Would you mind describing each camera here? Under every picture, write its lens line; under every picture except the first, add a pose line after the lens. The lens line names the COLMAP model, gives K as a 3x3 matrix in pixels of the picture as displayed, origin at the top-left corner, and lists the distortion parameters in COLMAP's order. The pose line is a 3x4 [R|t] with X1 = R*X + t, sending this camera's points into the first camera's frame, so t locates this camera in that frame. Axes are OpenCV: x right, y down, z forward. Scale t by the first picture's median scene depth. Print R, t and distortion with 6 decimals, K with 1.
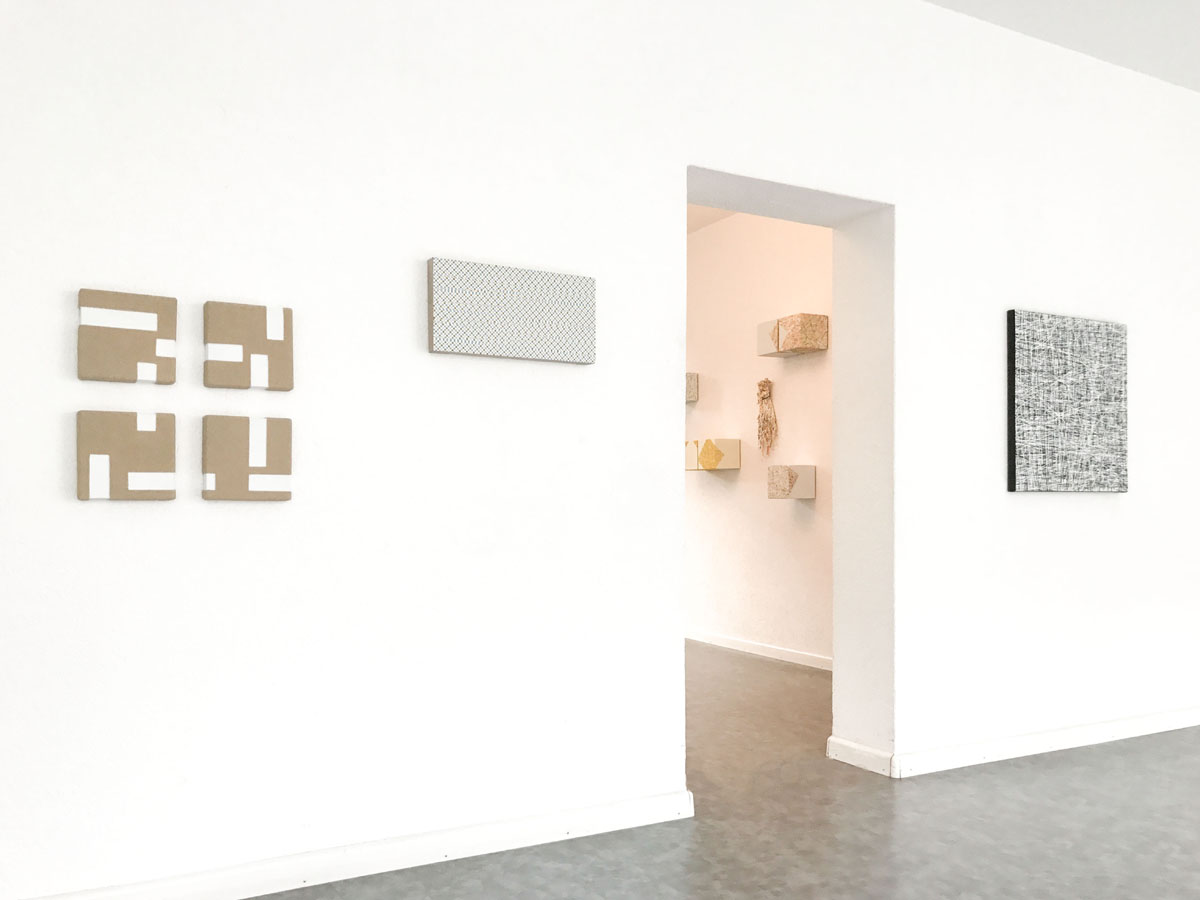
lens RADIAL K [[1045.9, 0, 600.4], [0, 1045.9, 463.3], [0, 0, 1]] dist [0.008223, 0.005341]
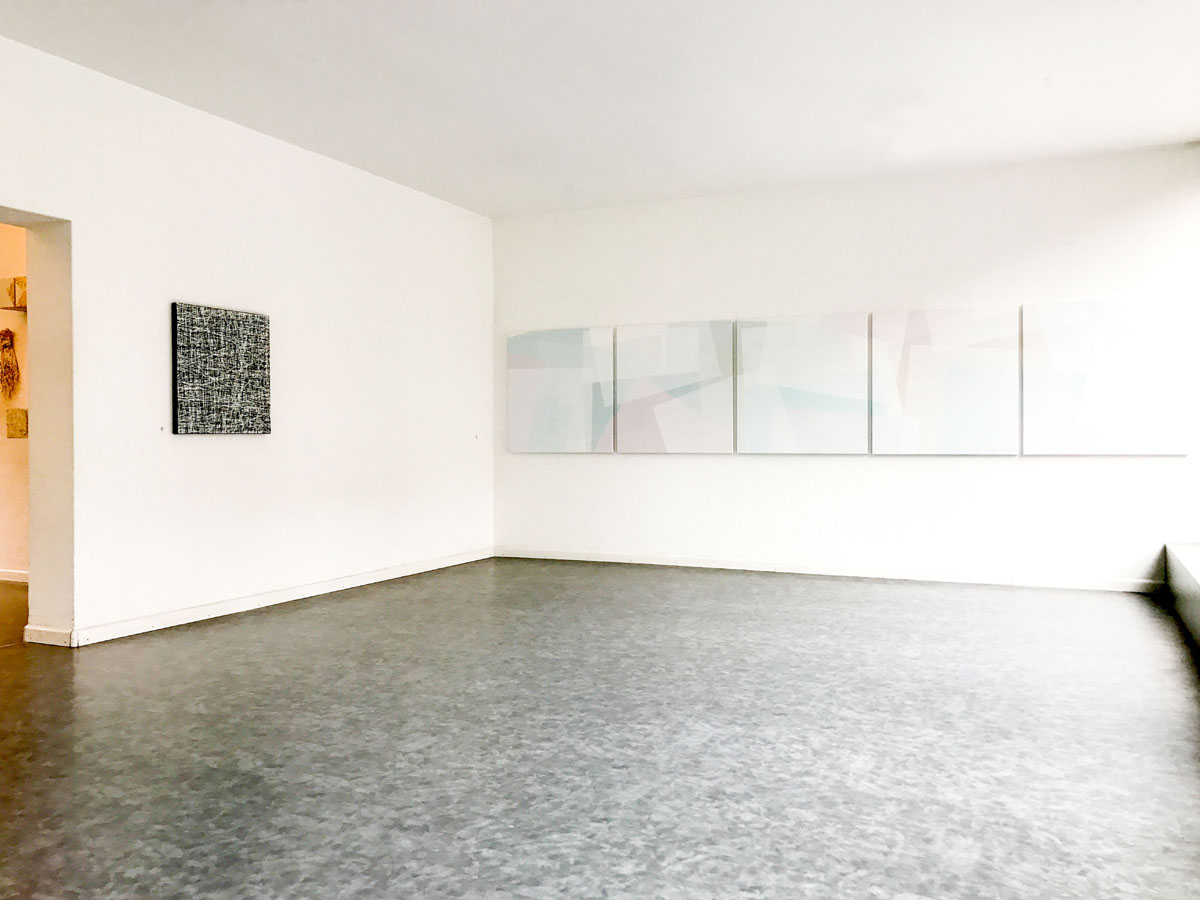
lens RADIAL K [[1009.4, 0, 601.4], [0, 1009.4, 436.9], [0, 0, 1]] dist [0.002266, 0.003683]
pose [[0.804660, -0.006555, 0.593700, 0.049914], [-0.015205, 0.999384, 0.031642, -0.018833], [-0.593542, -0.034488, 0.804064, -0.385155]]
